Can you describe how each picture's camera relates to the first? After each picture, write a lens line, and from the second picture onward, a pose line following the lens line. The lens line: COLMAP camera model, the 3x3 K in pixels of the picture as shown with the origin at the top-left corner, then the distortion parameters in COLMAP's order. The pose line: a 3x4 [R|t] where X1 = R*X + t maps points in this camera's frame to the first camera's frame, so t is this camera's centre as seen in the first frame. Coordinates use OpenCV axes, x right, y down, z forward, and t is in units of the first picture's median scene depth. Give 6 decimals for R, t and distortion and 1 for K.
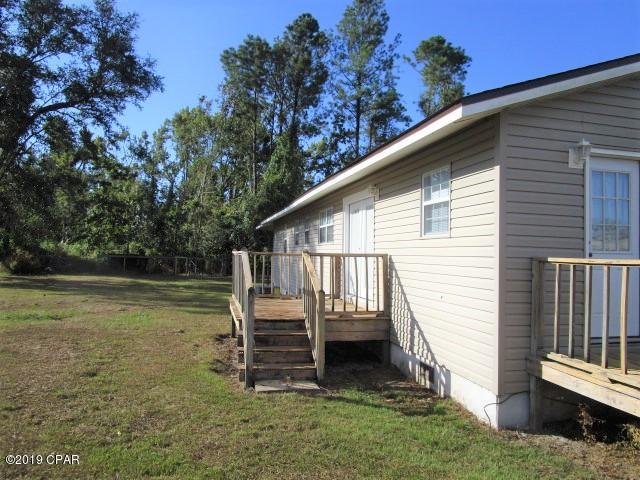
lens RADIAL K [[454.4, 0, 316.5], [0, 454.4, 237.1], [0, 0, 1]] dist [-0.027419, 0.005048]
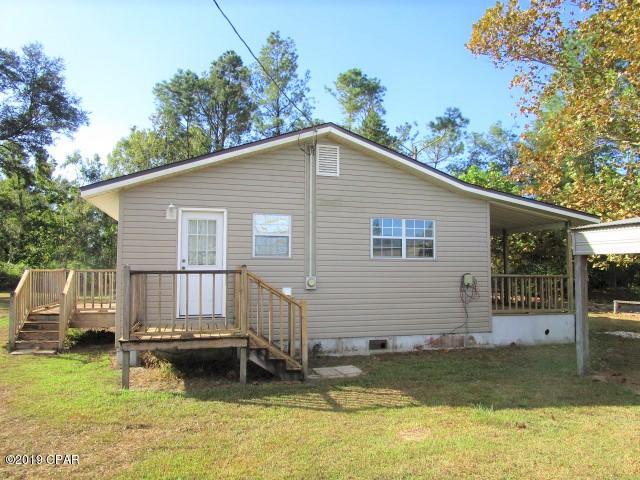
lens RADIAL K [[454.4, 0, 316.5], [0, 454.4, 237.1], [0, 0, 1]] dist [-0.027419, 0.005048]
pose [[0.998866, -0.017626, 0.044234, 0.133197], [0.018954, 0.999376, -0.029792, -0.002372], [-0.043681, 0.030596, 0.998577, -0.100122]]
